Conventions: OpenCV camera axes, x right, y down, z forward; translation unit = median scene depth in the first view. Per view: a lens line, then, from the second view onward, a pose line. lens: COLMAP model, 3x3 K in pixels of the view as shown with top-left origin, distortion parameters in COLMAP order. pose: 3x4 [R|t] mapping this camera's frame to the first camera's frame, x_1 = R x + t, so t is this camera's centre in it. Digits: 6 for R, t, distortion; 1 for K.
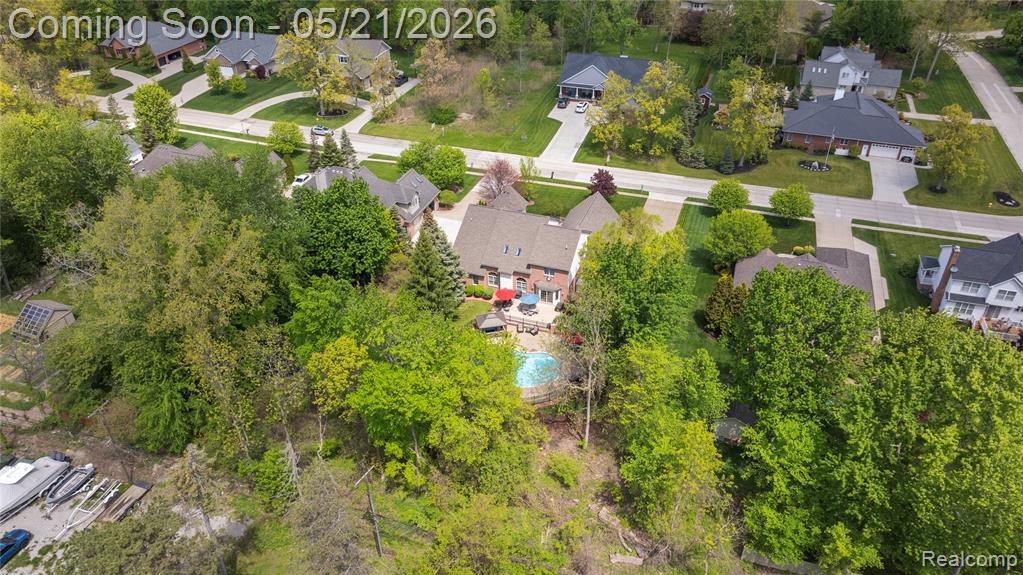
lens RADIAL K [[707.2, 0, 511.2], [0, 707.2, 286.4], [0, 0, 1]] dist [-0.012837, -0.003726]
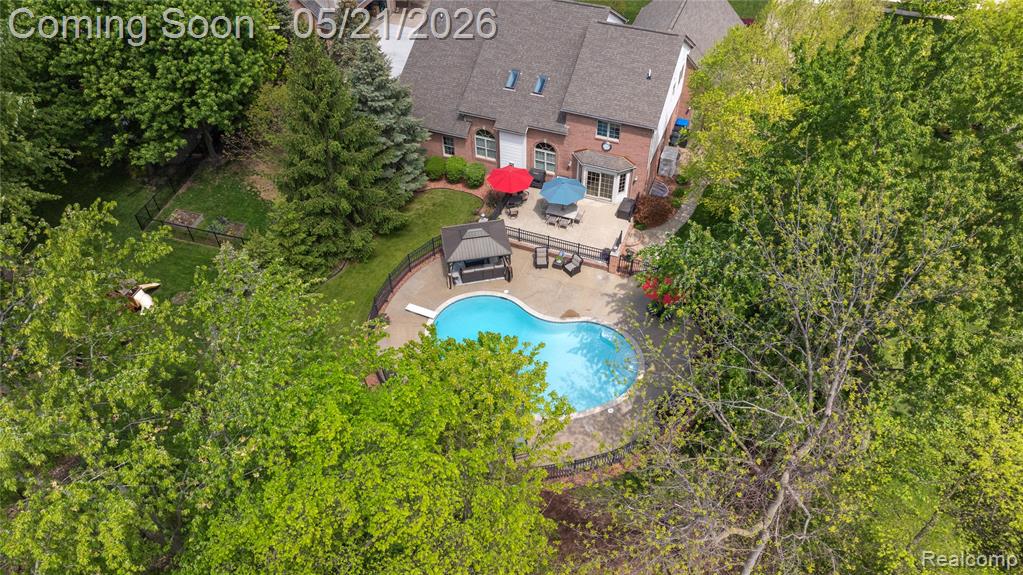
lens RADIAL K [[707.2, 0, 513.6], [0, 707.2, 285.6], [0, 0, 1]] dist [-0.012837, -0.003726]
pose [[0.999752, 0.016912, -0.014501, 0.001994], [-0.013580, 0.978651, 0.205078, -0.015356], [0.017660, -0.204830, 0.978638, 0.540446]]
